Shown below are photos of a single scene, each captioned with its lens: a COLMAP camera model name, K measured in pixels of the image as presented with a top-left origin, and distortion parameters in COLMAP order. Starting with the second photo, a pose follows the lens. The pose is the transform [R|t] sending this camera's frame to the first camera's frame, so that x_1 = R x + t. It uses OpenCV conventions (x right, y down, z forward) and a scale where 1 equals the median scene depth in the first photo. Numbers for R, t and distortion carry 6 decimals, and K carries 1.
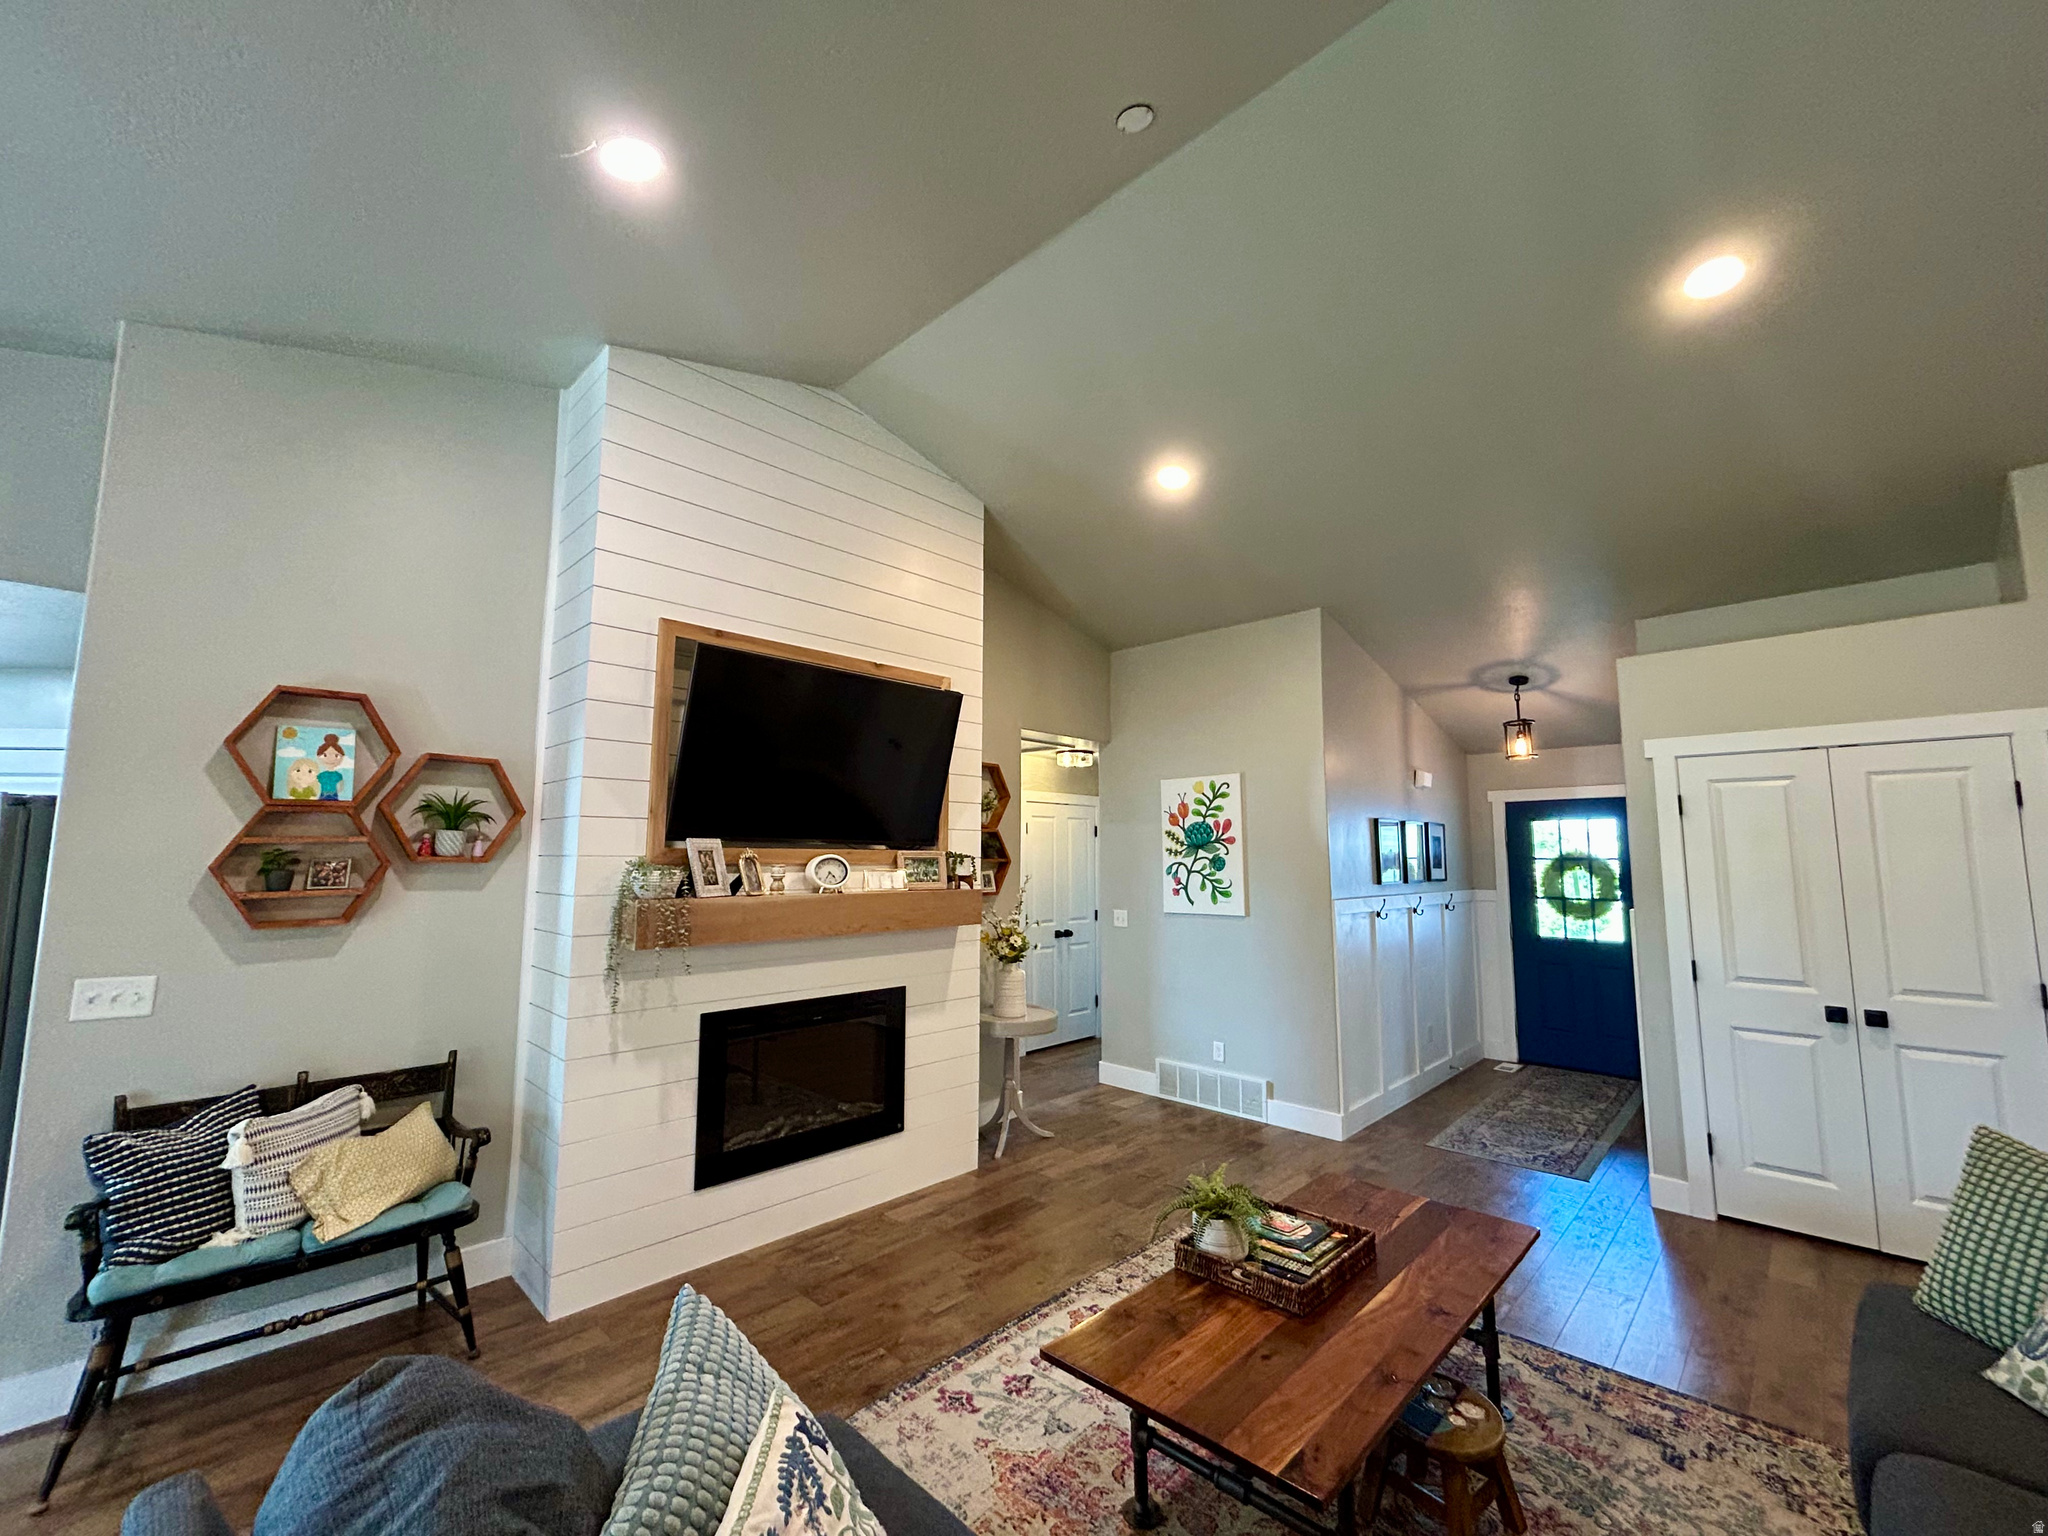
lens RADIAL K [[823.6, 0, 1021.1], [0, 823.6, 768.9], [0, 0, 1]] dist [-0.001022, 0.000307]
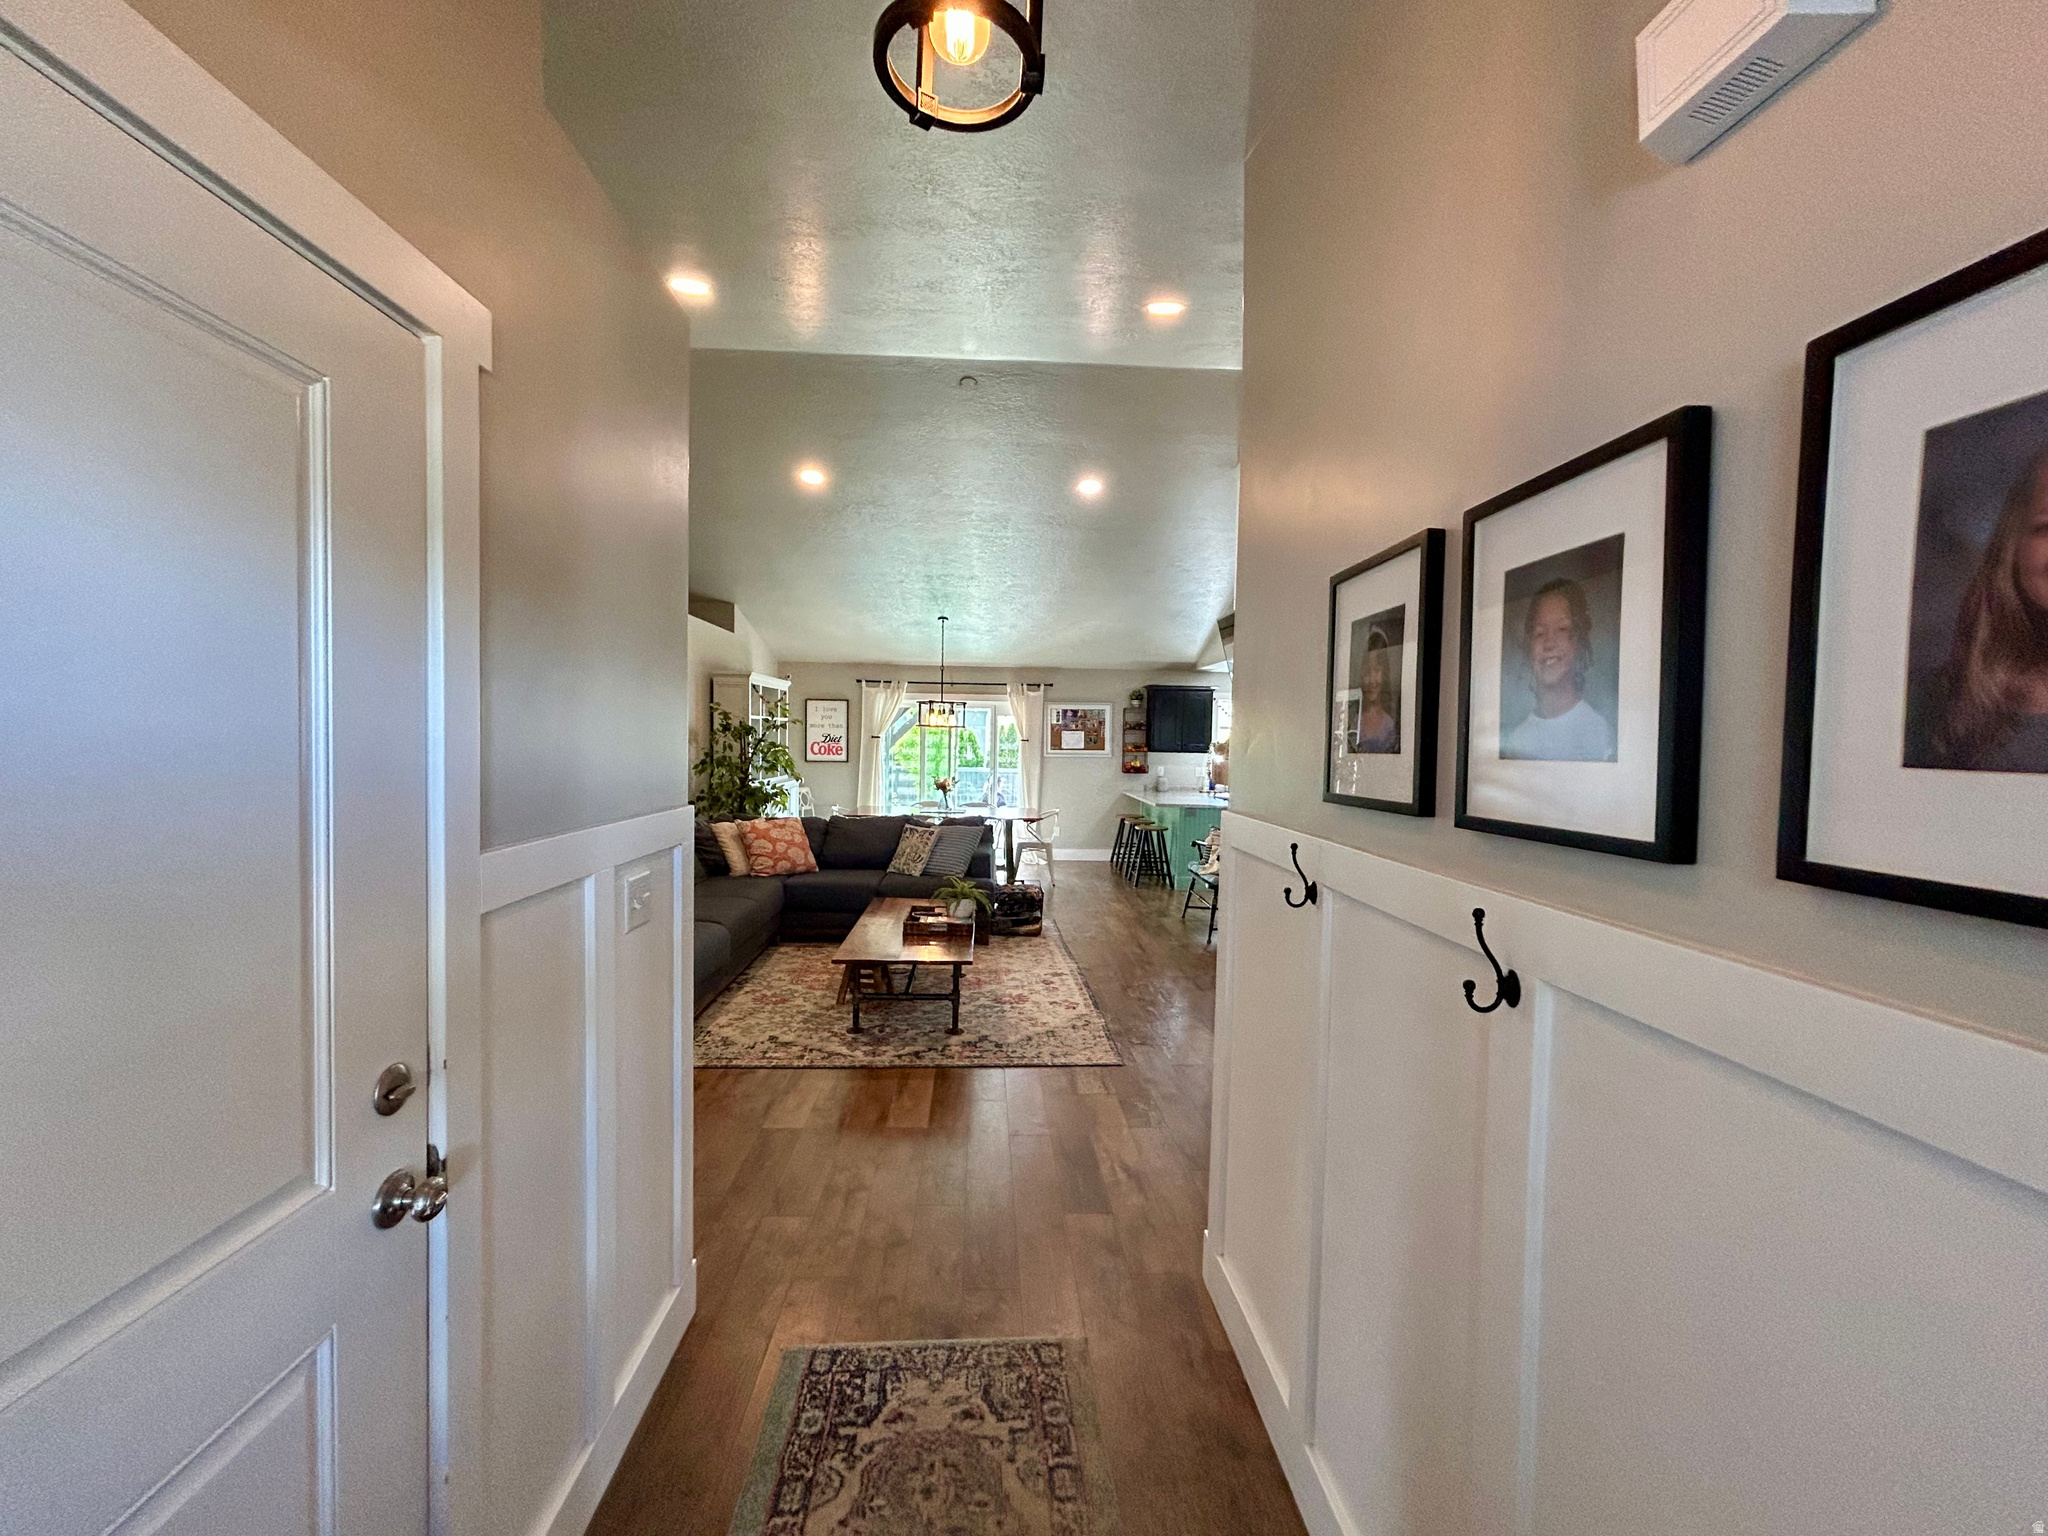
lens RADIAL K [[823.6, 0, 1027.3], [0, 823.6, 766.2], [0, 0, 1]] dist [-0.001022, 0.000307]
pose [[-0.677496, 0.005472, -0.735506, 0.815122], [0.059085, 0.997146, -0.047006, 0.153128], [0.733150, -0.075304, -0.675885, 1.257593]]
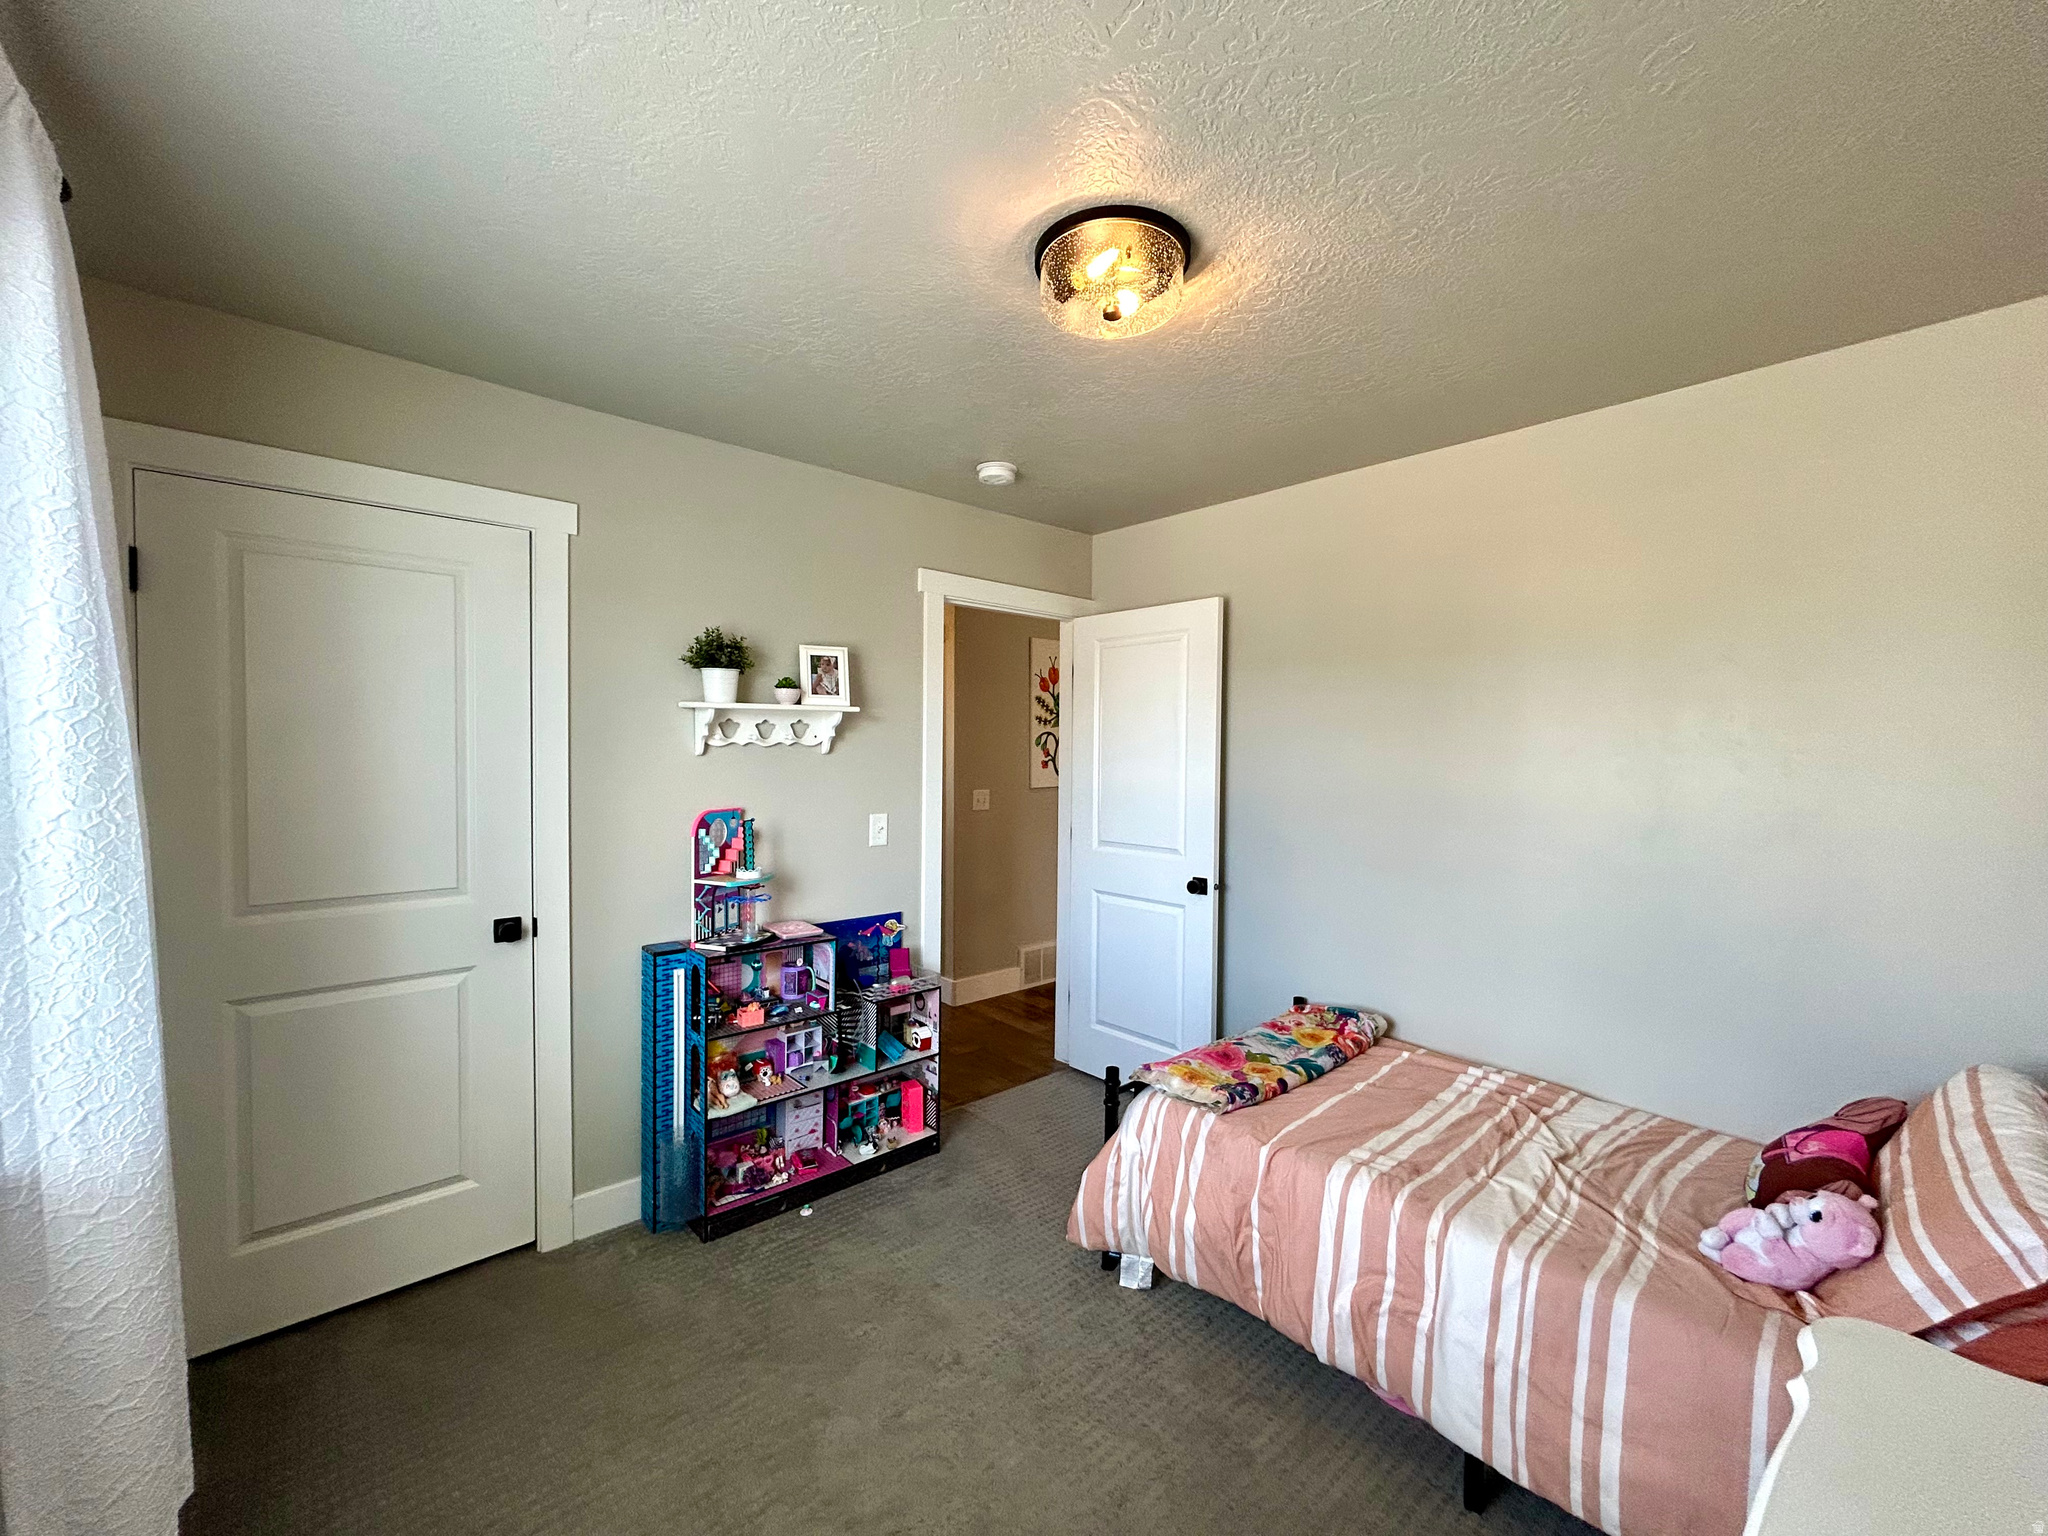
lens RADIAL K [[823.6, 0, 1023.7], [0, 823.6, 767.4], [0, 0, 1]] dist [-0.001022, 0.000307]
pose [[0.058333, -0.024434, 0.997998, -0.843221], [-0.115538, 0.992817, 0.031060, 0.148351], [-0.991589, -0.117119, 0.055091, 1.134003]]
